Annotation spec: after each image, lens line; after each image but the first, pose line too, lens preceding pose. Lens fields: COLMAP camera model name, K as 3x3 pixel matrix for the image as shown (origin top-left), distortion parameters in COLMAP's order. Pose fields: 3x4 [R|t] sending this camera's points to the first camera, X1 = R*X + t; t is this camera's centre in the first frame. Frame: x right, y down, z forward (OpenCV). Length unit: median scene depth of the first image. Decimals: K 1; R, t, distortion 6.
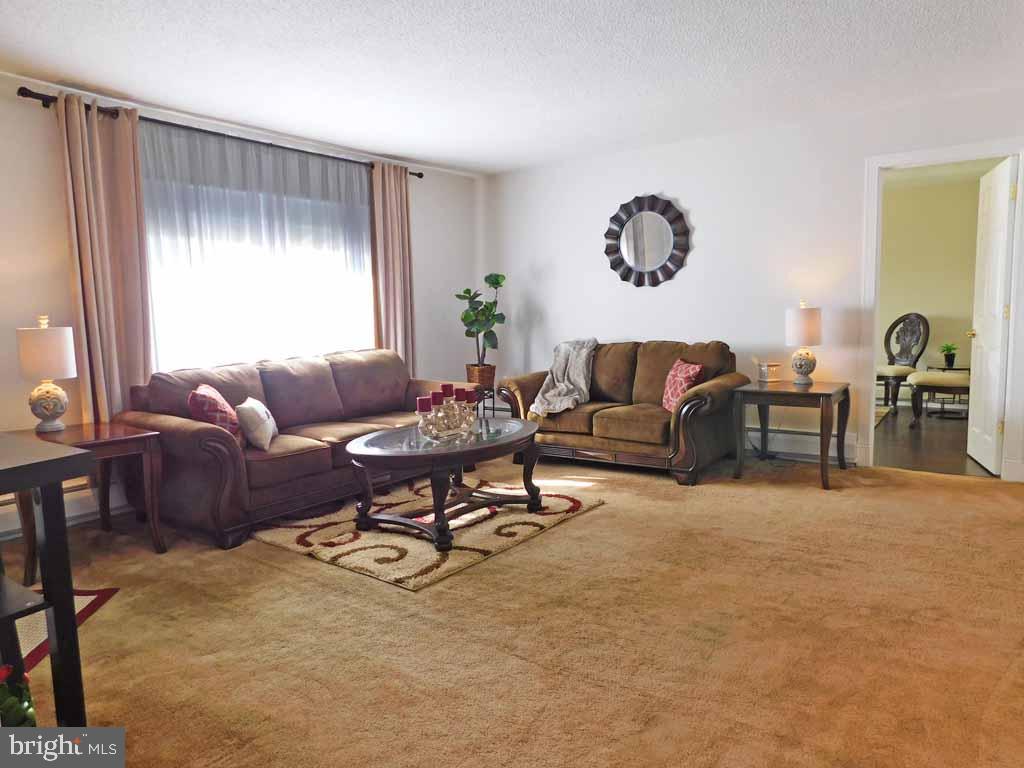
lens RADIAL K [[680.1, 0, 512.0], [0, 680.1, 384.0], [0, 0, 1]] dist [-0.053008, 0.024297]
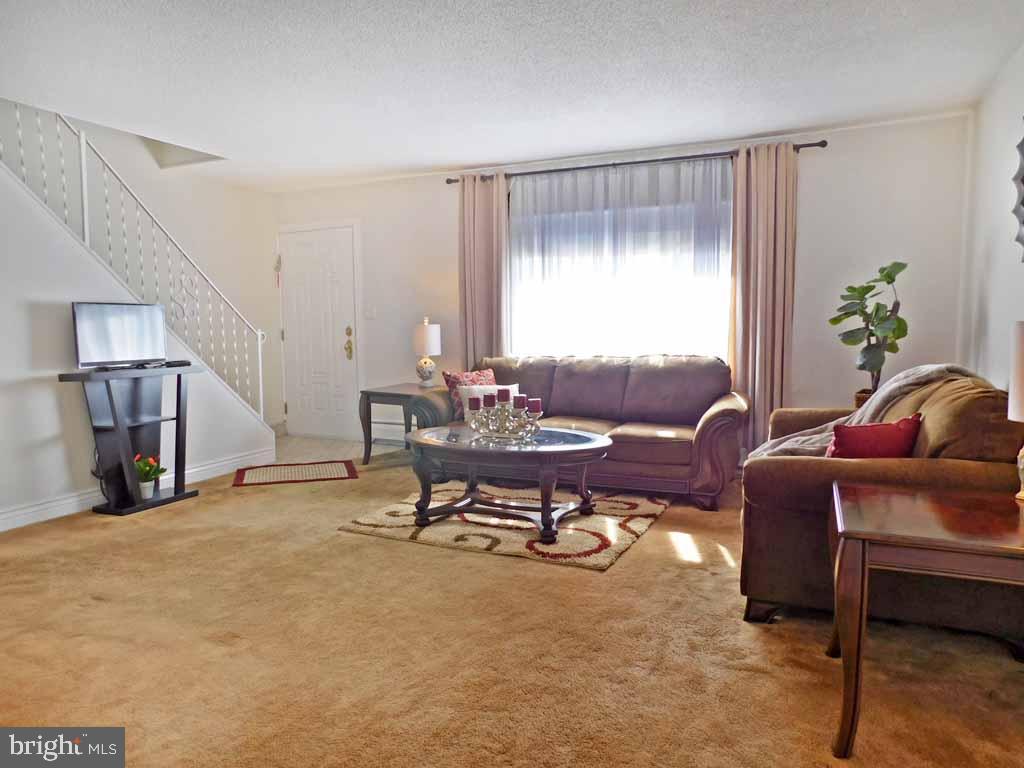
lens RADIAL K [[680.1, 0, 512.0], [0, 680.1, 384.0], [0, 0, 1]] dist [-0.053008, 0.024297]
pose [[0.208580, 0.115612, -0.971148, 0.871548], [-0.094405, 0.990731, 0.097667, -0.106734], [0.973438, 0.071310, 0.217561, 0.734635]]
